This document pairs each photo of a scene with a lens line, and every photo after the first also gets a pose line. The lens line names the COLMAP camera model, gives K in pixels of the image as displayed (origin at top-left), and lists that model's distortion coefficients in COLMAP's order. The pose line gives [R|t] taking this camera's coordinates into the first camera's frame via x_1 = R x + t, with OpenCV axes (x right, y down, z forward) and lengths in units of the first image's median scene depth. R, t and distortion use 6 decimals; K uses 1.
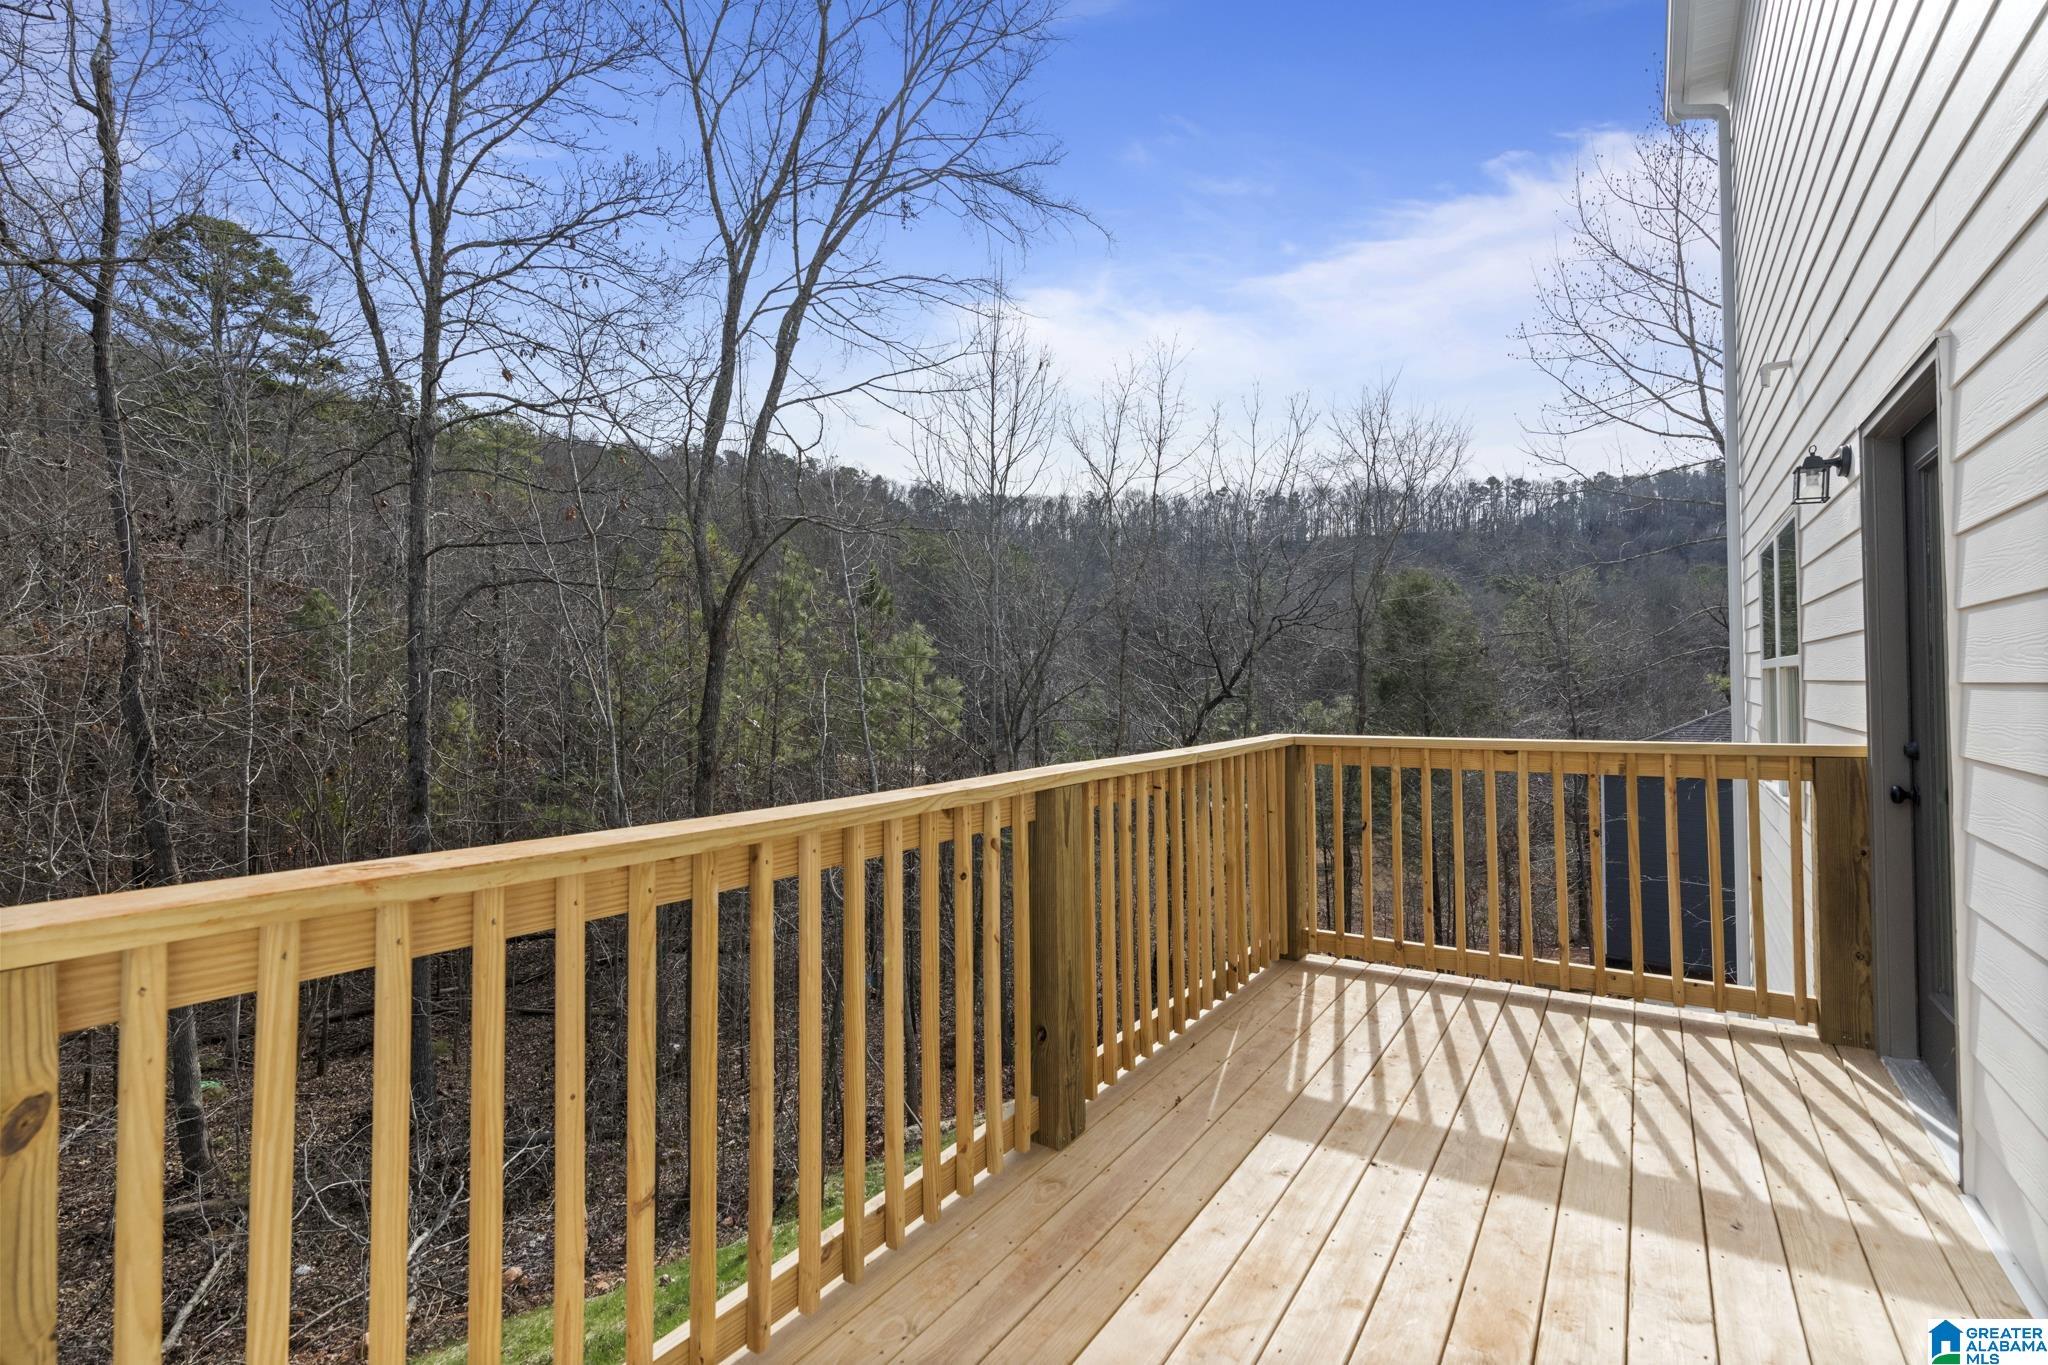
lens RADIAL K [[915.7, 0, 1029.8], [0, 915.7, 676.5], [0, 0, 1]] dist [-0.008460, 0.001583]
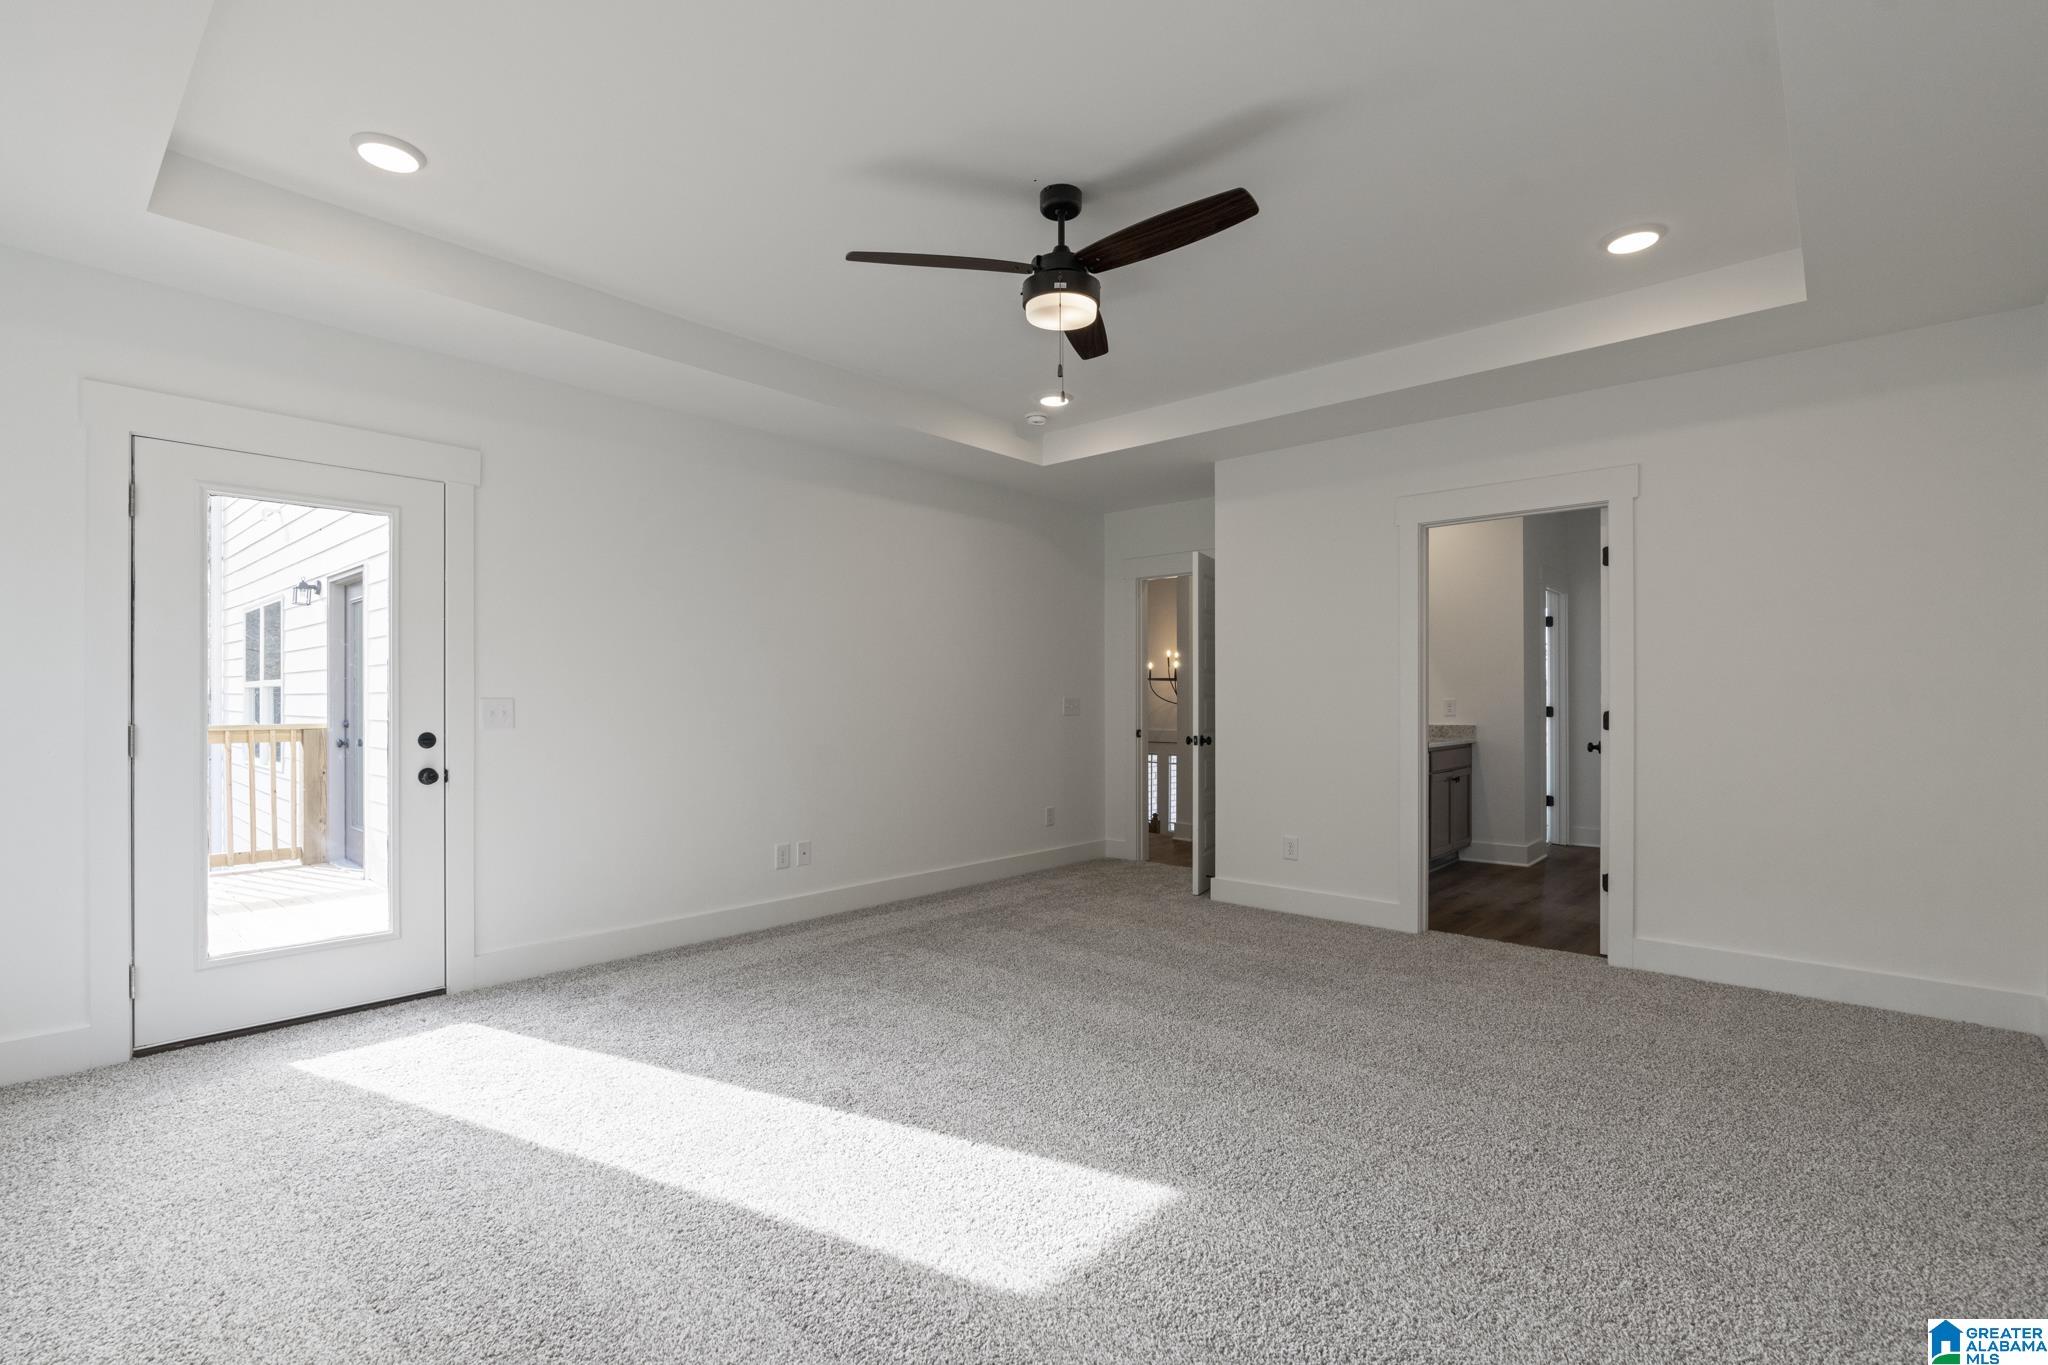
lens RADIAL K [[915.7, 0, 1029.8], [0, 915.7, 676.5], [0, 0, 1]] dist [-0.008460, 0.001583]
pose [[0.125640, 0.028782, 0.991658, -0.960417], [-0.004105, 0.999586, -0.028492, 0.019486], [-0.992067, -0.000491, 0.125706, -0.874785]]
